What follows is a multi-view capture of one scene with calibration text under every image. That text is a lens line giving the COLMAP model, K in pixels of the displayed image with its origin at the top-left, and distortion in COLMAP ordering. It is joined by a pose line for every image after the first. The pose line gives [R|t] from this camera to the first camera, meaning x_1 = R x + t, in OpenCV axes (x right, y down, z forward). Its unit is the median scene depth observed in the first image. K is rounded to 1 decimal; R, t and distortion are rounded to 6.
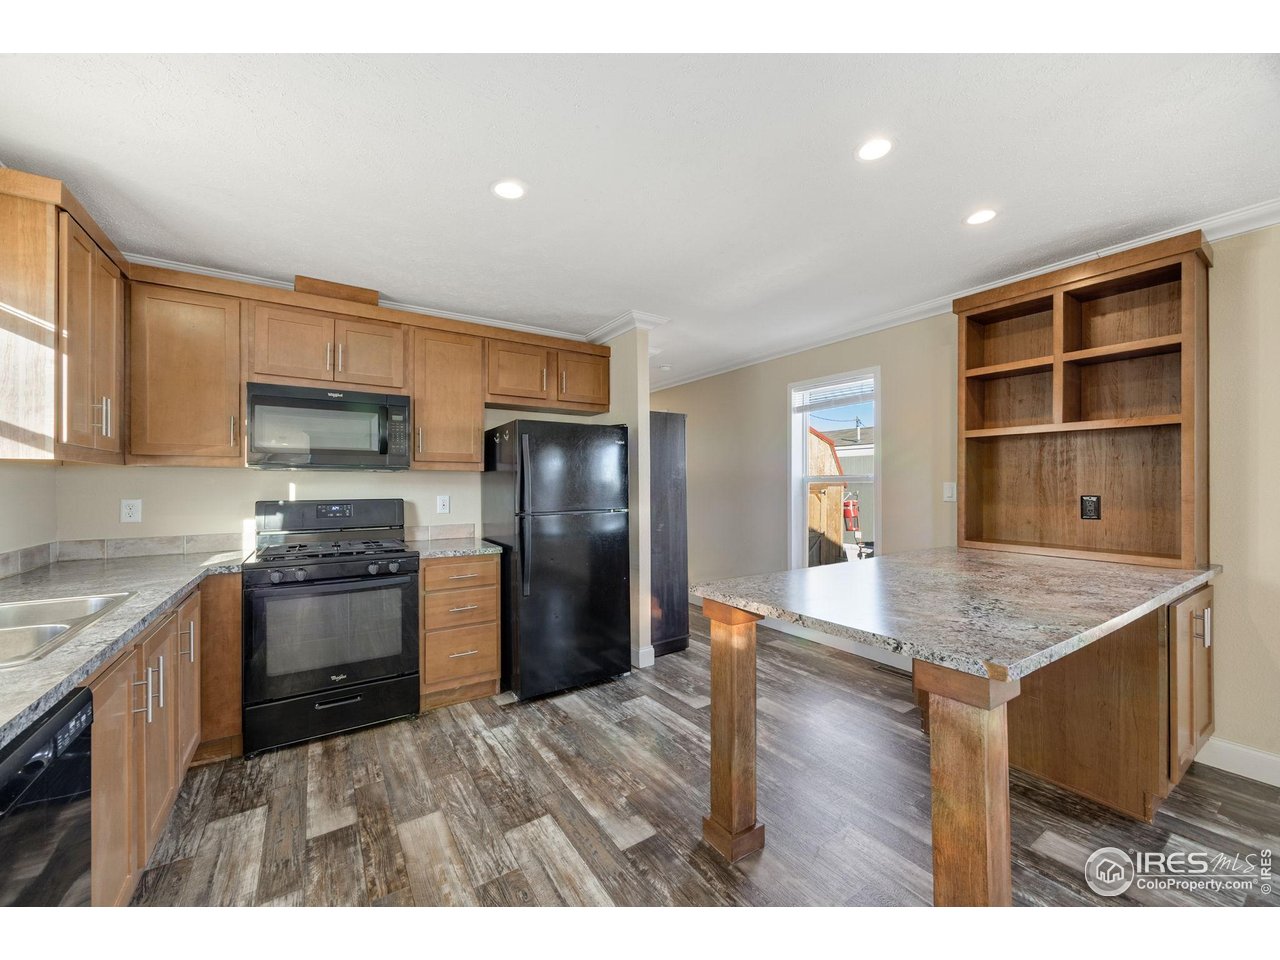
lens RADIAL K [[494.4, 0, 640.0], [0, 494.4, 480.0], [0, 0, 1]] dist [0.000495, 0.000013]
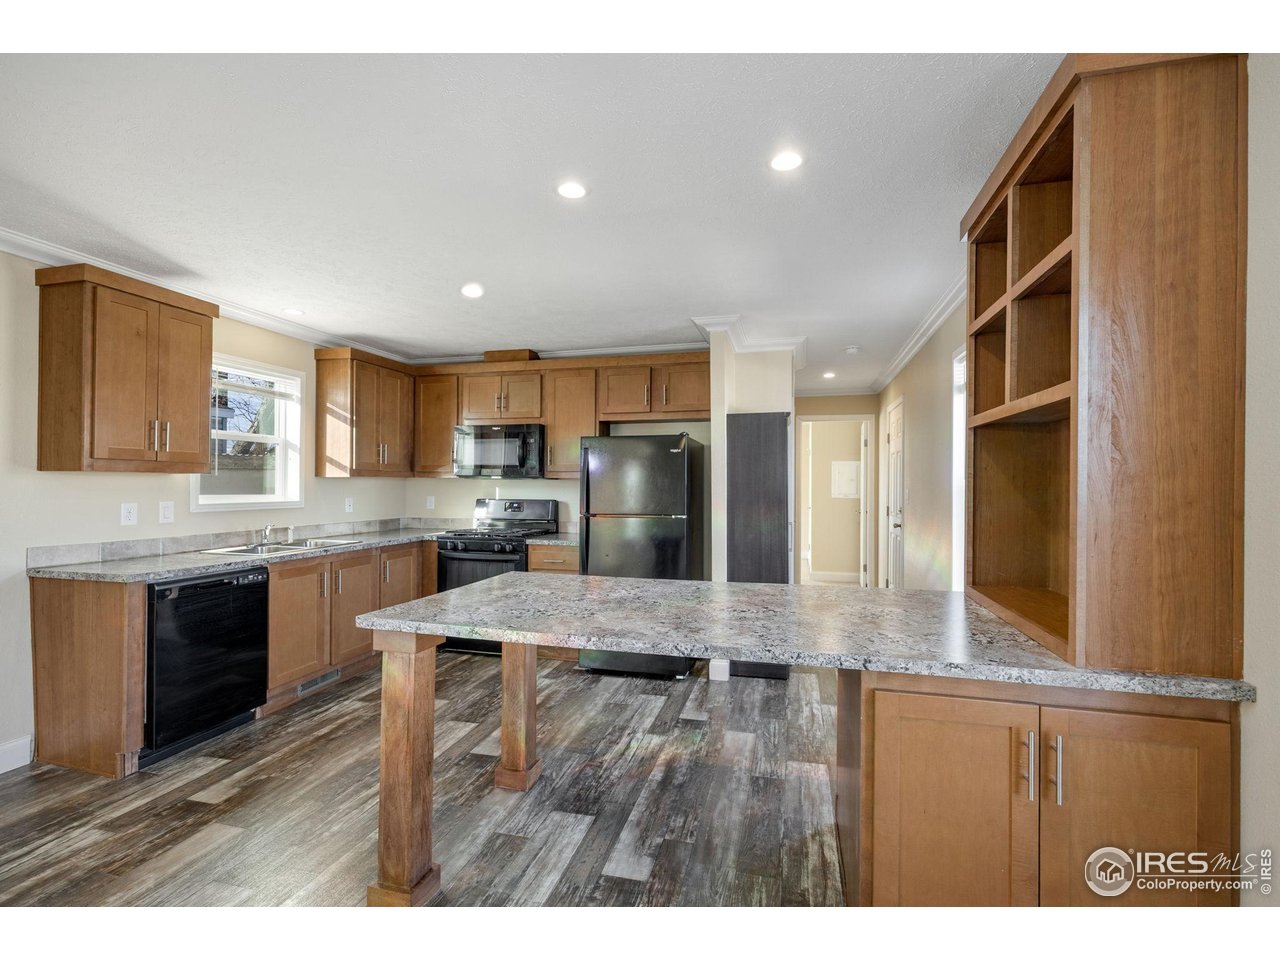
lens RADIAL K [[587.9, 0, 640.0], [0, 587.9, 480.0], [0, 0, 1]] dist [0.002958, 0.000059]
pose [[0.657763, -0.001679, -0.753223, 0.936106], [0.001518, 0.999998, -0.000904, -0.014851], [0.753224, -0.000549, 0.657764, 0.159322]]
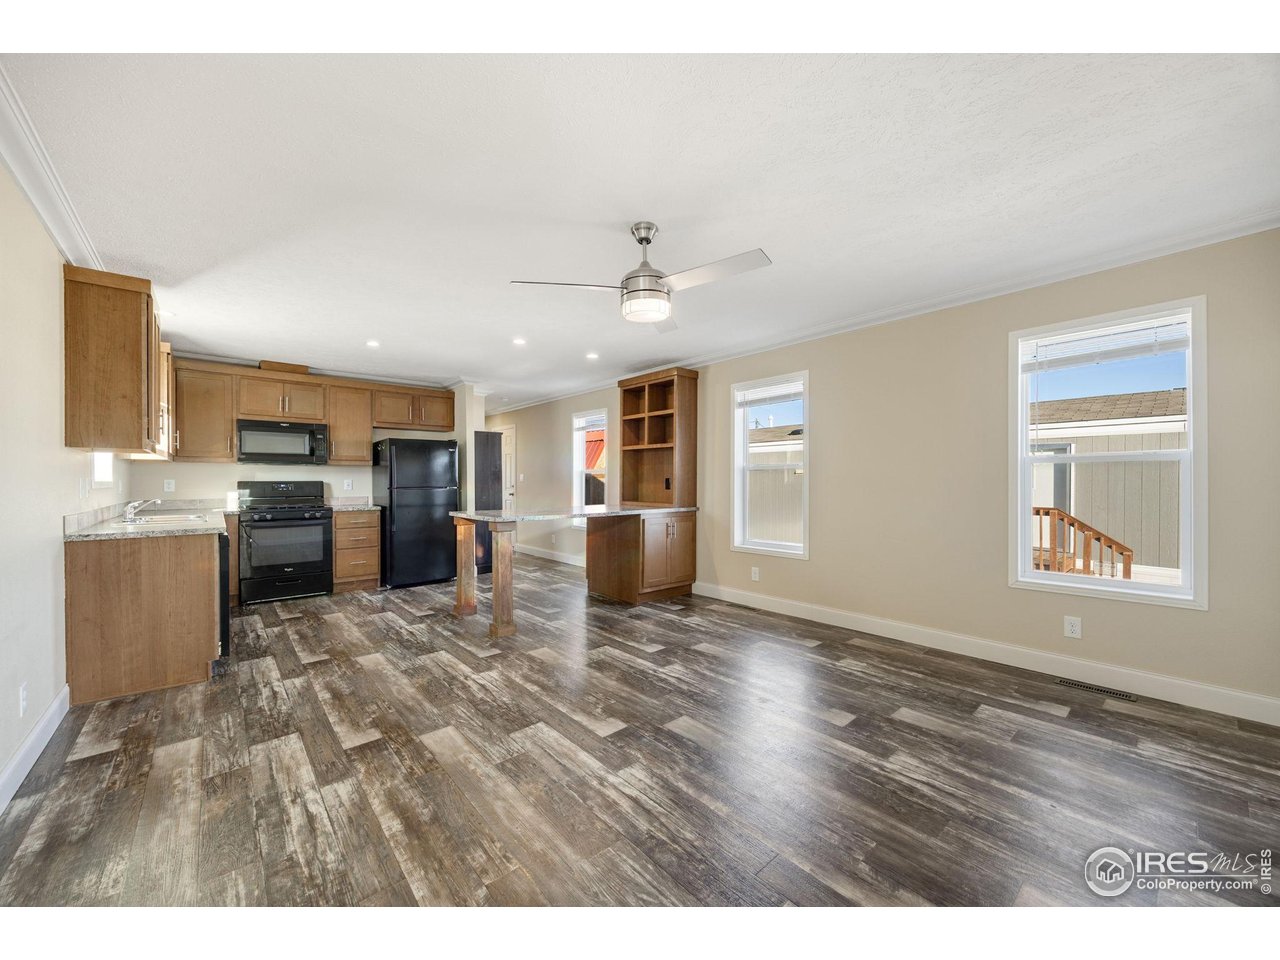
lens RADIAL K [[494.4, 0, 640.0], [0, 494.4, 480.0], [0, 0, 1]] dist [0.000495, 0.000013]
pose [[0.992326, 0.001252, 0.123644, 0.472797], [-0.002383, 0.999957, 0.009002, 0.017964], [-0.123628, -0.009228, 0.992286, -0.992631]]
